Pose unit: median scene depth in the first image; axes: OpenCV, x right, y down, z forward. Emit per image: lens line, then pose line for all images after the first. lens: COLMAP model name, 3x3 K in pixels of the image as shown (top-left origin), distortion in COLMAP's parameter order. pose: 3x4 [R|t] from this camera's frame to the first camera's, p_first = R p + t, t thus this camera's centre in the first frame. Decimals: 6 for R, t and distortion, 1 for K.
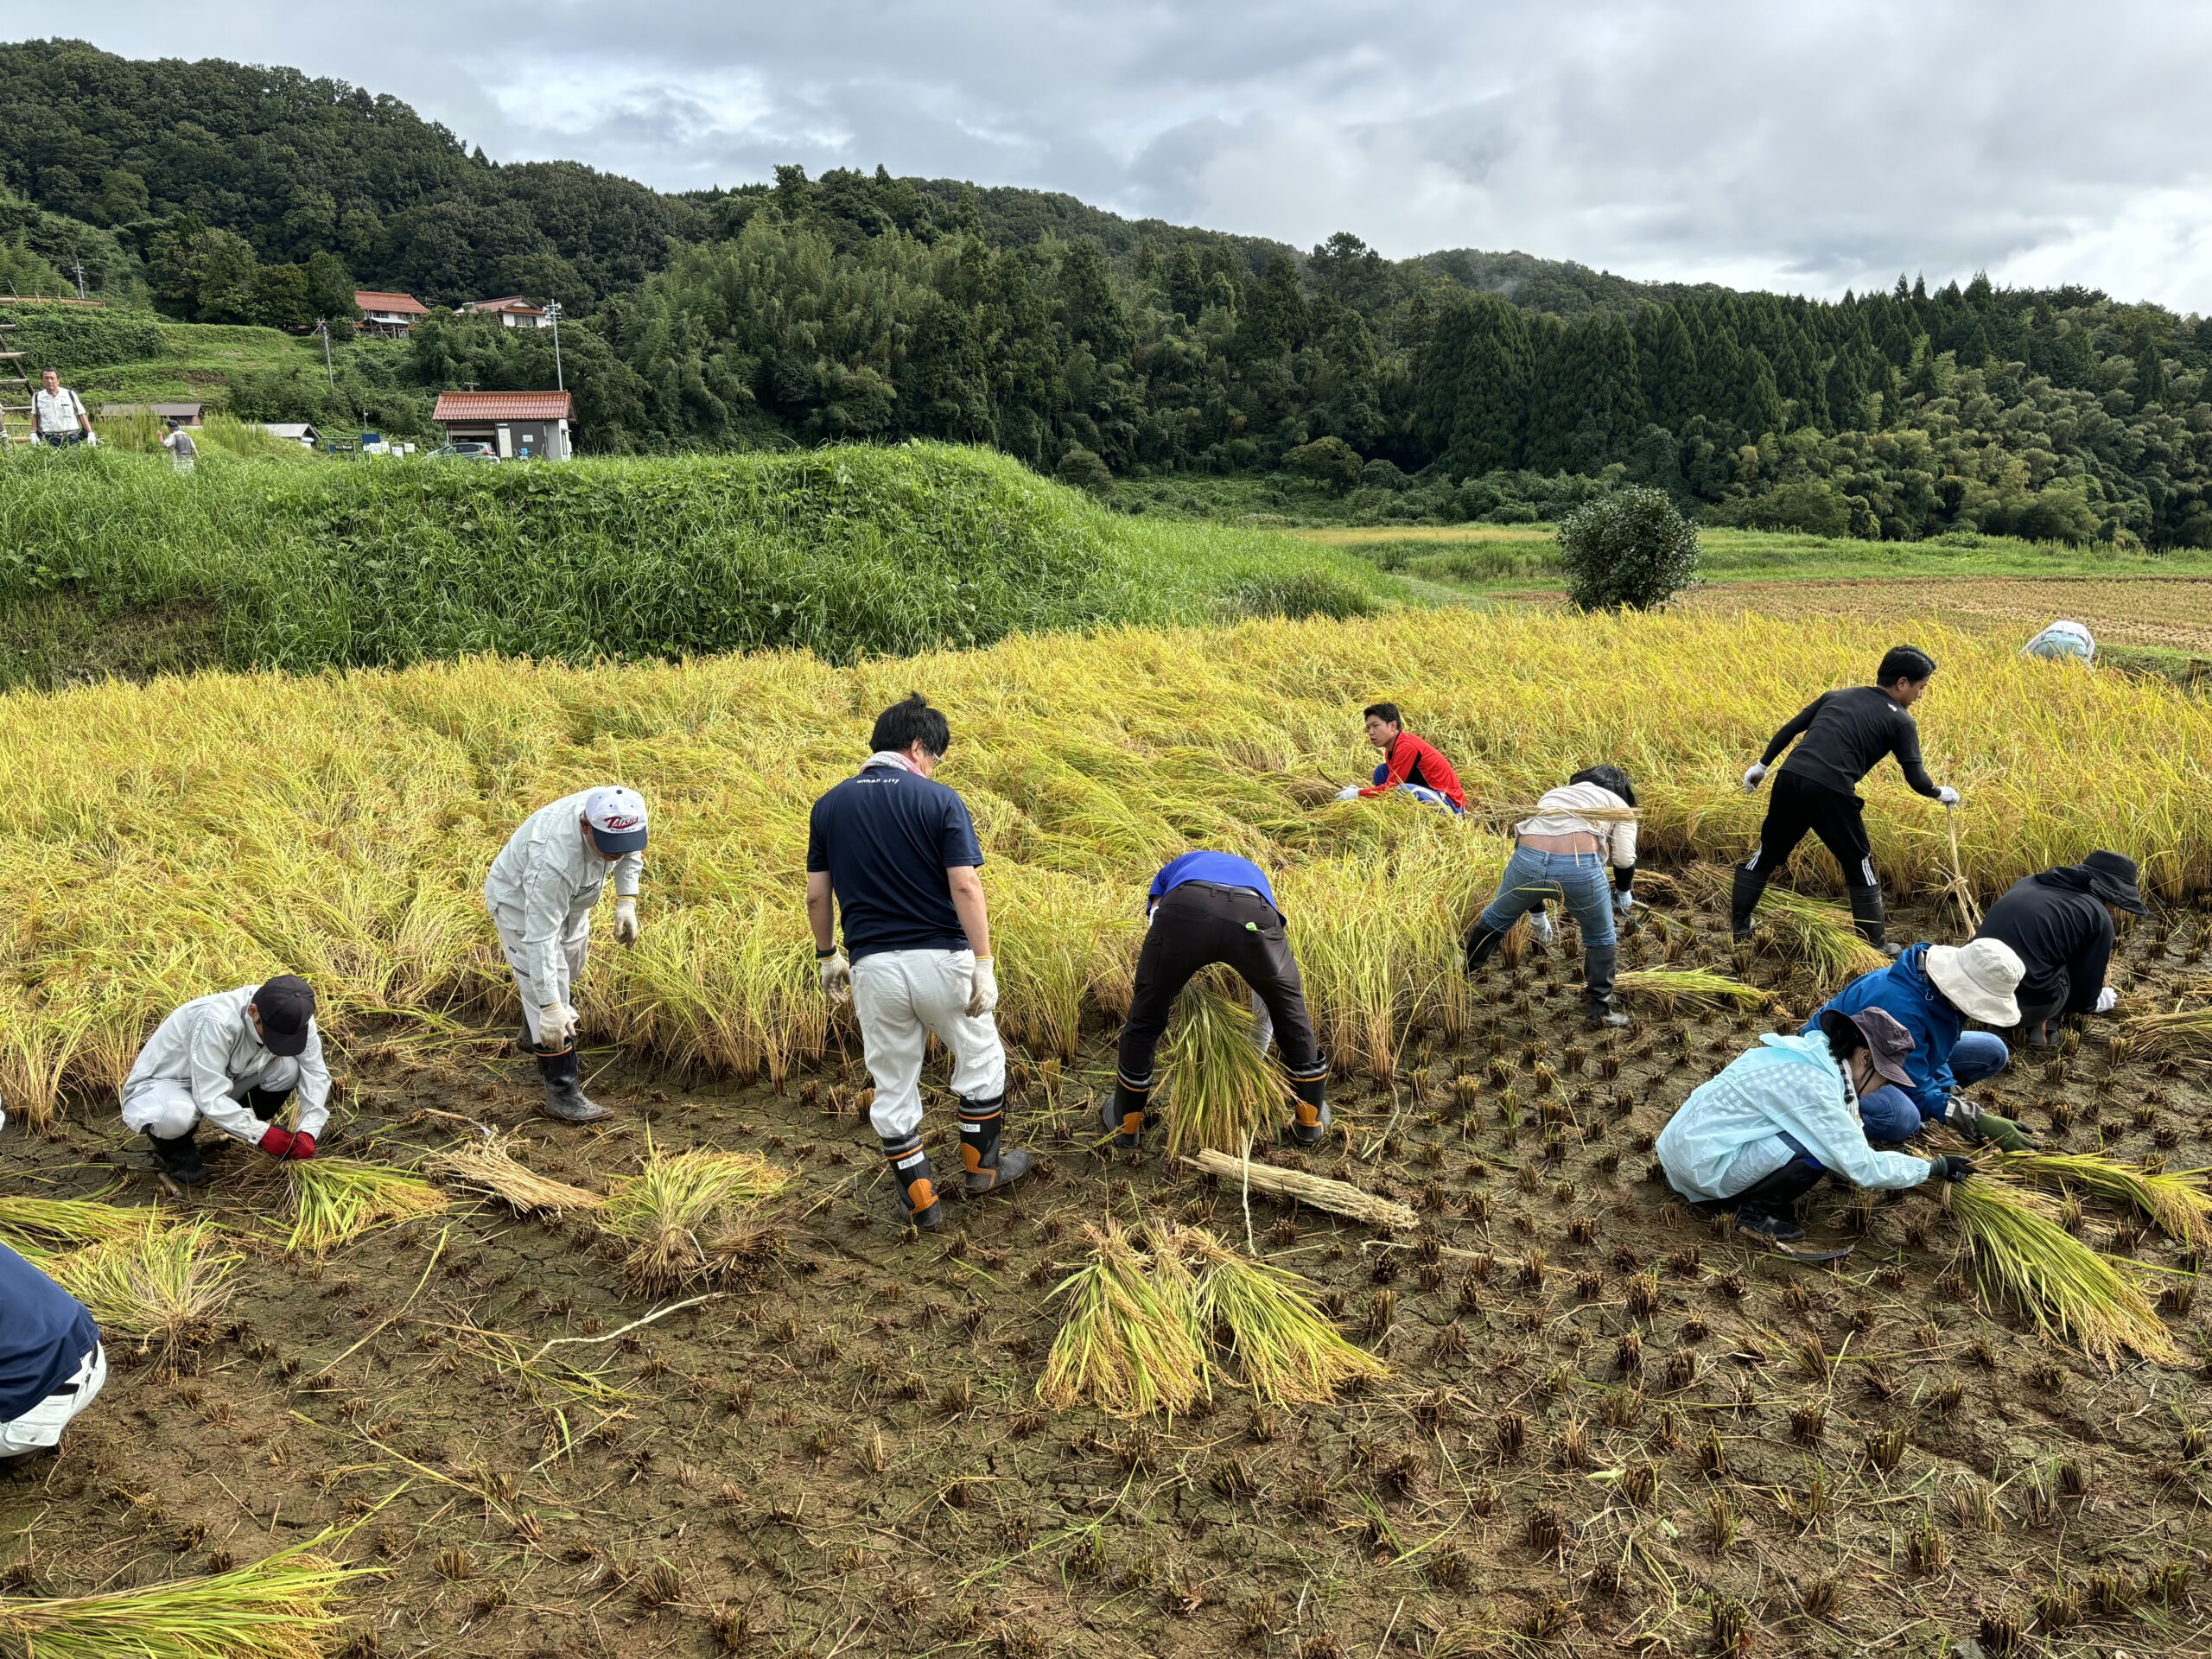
lens RADIAL K [[1756.1, 0, 1106.4], [0, 1756.1, 840.1], [0, 0, 1]] dist [0.077883, -0.059417]
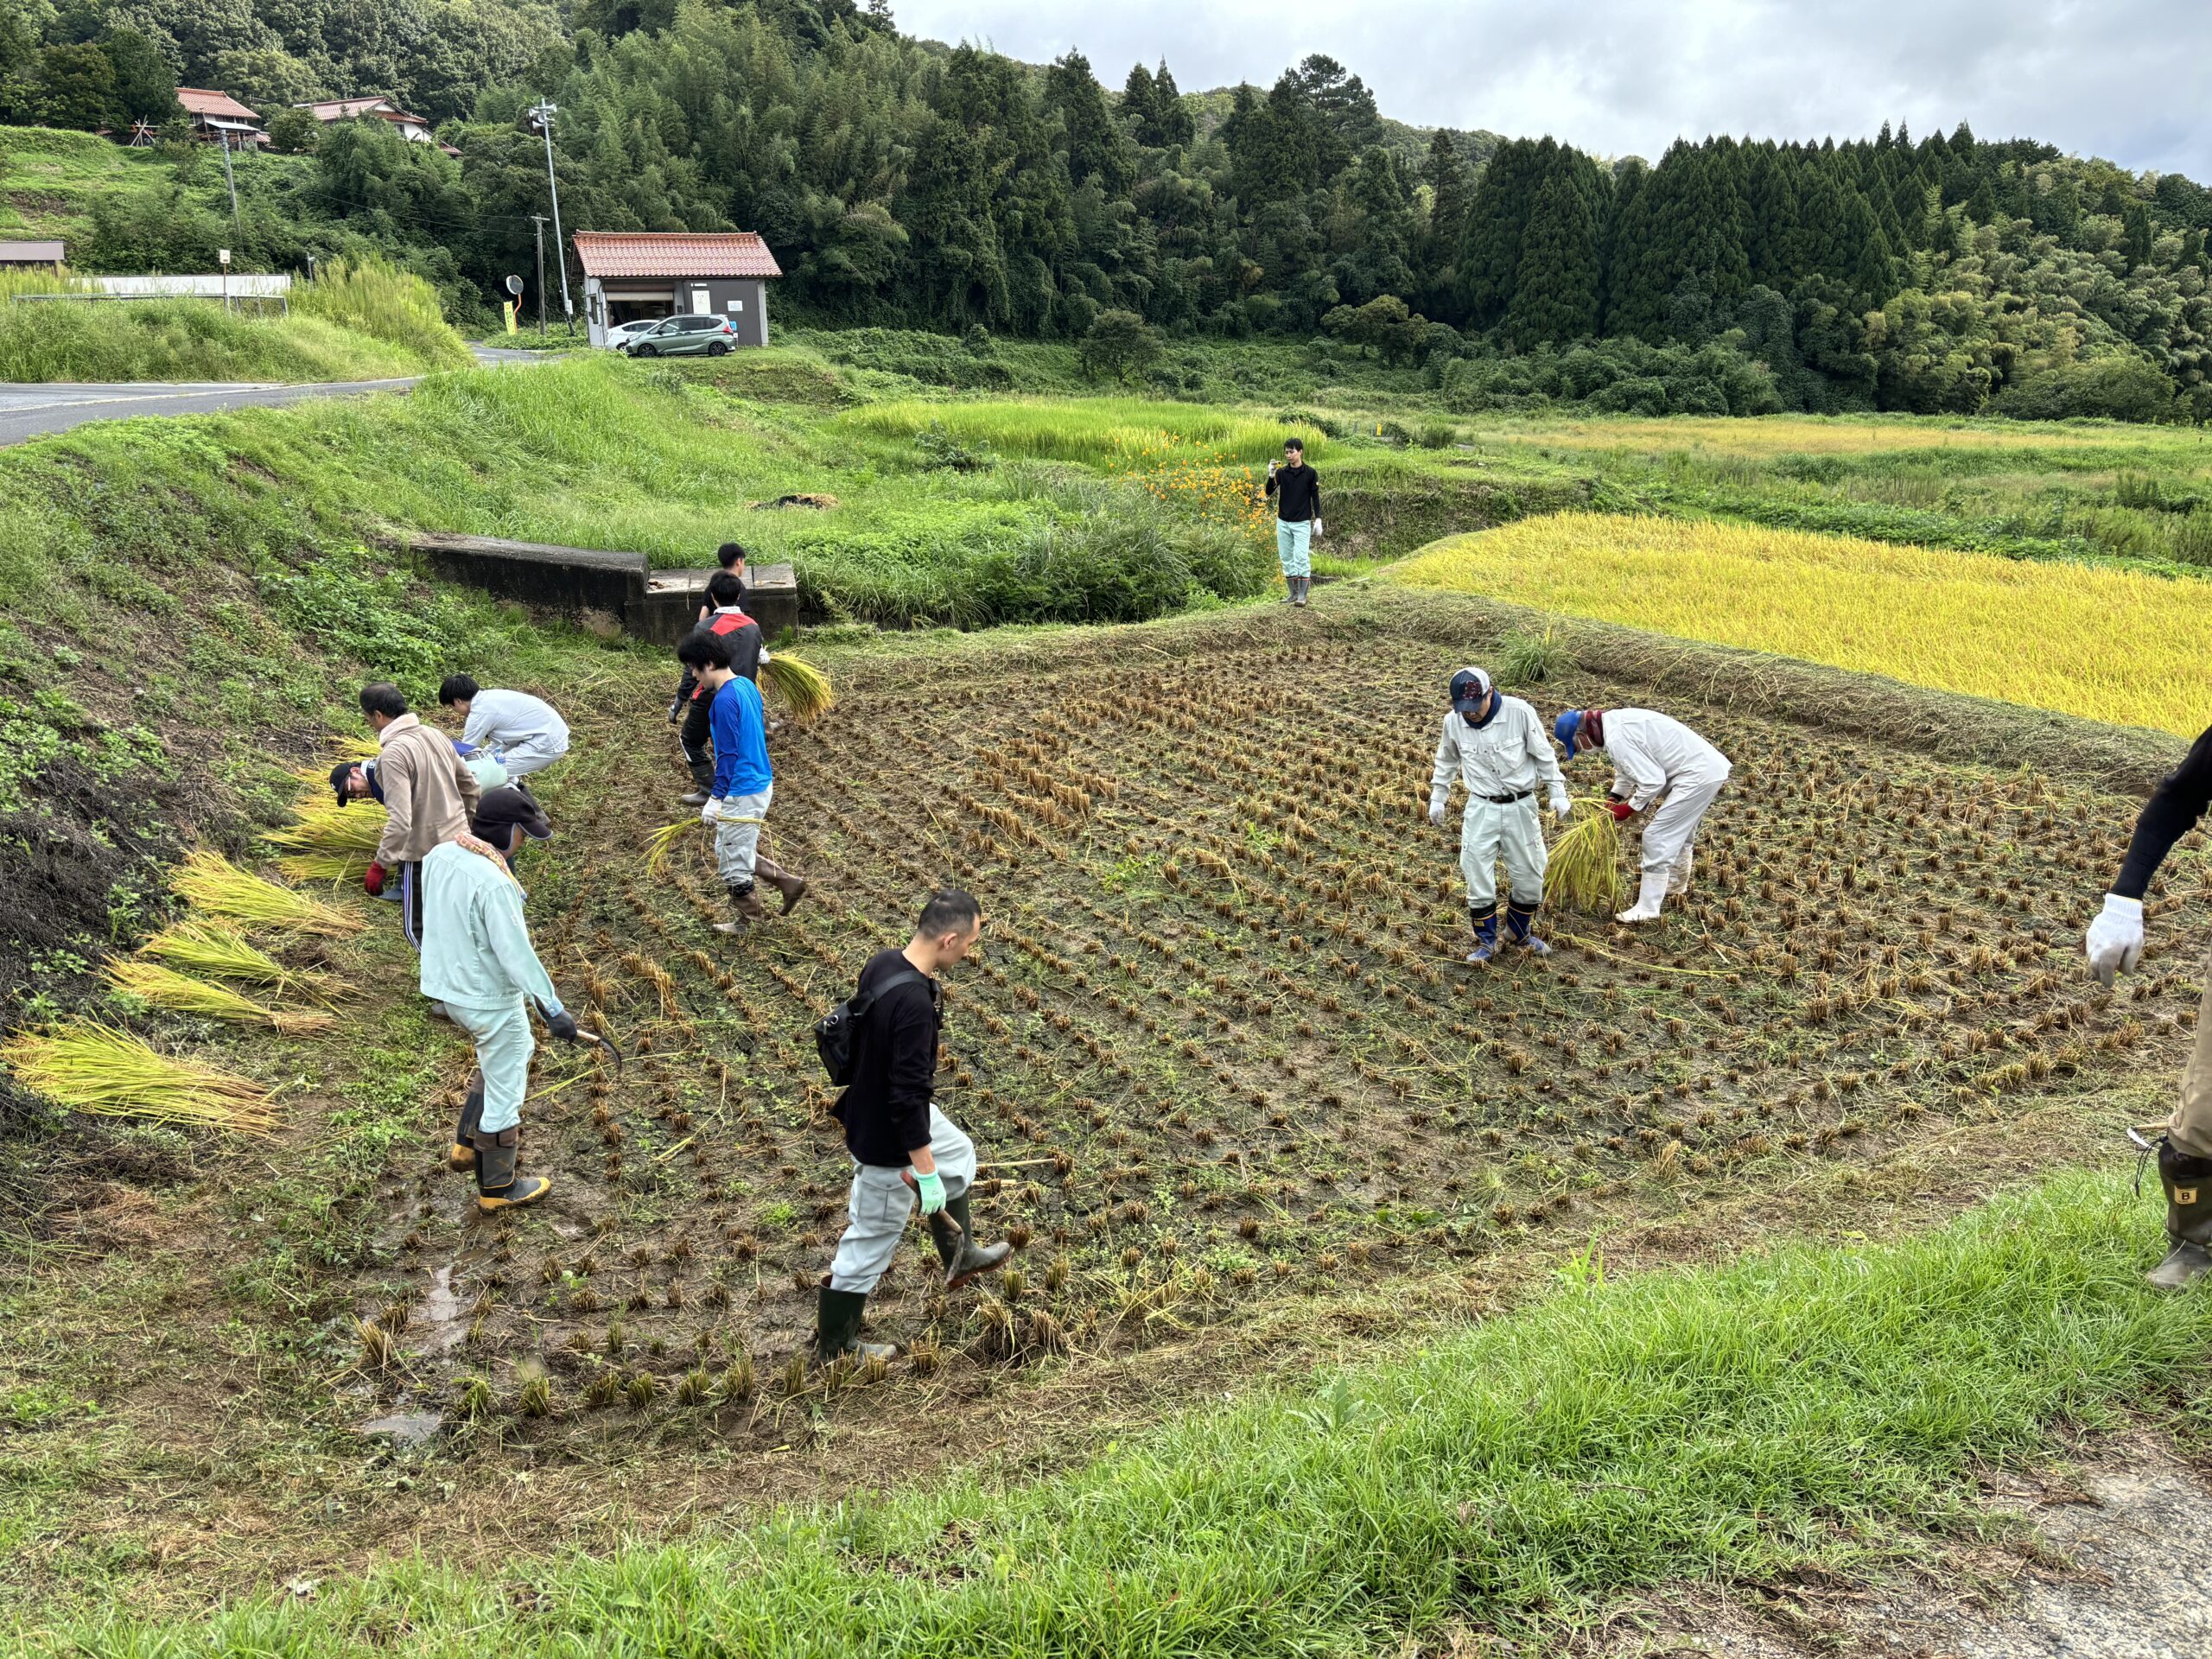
lens RADIAL K [[1756.1, 0, 1098.9], [0, 1756.1, 831.9], [0, 0, 1]] dist [0.077883, -0.059417]
pose [[0.985307, -0.039341, 0.166198, -0.147562], [0.026301, 0.996452, 0.079947, -0.034710], [-0.168754, -0.074401, 0.982846, 0.132986]]
